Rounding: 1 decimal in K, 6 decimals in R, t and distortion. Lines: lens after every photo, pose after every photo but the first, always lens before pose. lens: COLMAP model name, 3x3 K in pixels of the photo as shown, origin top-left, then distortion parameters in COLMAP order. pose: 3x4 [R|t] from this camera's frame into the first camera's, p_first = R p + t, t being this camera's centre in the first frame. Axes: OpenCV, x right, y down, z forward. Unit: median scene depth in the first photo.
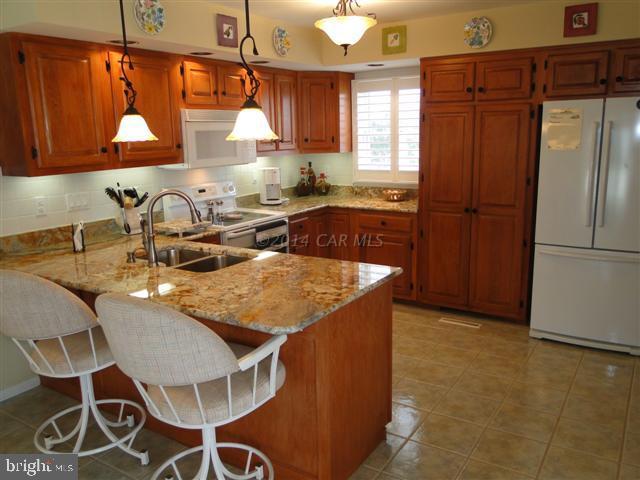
lens RADIAL K [[531.9, 0, 321.2], [0, 531.9, 242.0], [0, 0, 1]] dist [0.009228, -0.008047]
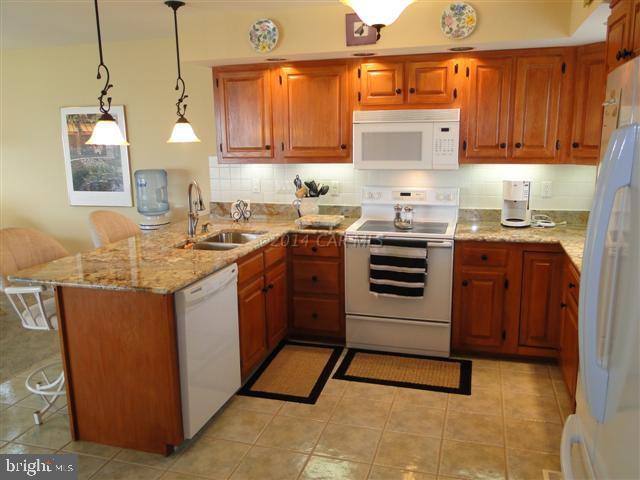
lens RADIAL K [[531.9, 0, 320.7], [0, 531.9, 237.1], [0, 0, 1]] dist [0.009228, -0.008047]
pose [[0.273711, 0.204314, -0.939861, 0.733149], [-0.189390, 0.969495, 0.155600, -0.160197], [0.942981, 0.135411, 0.304056, 0.655037]]
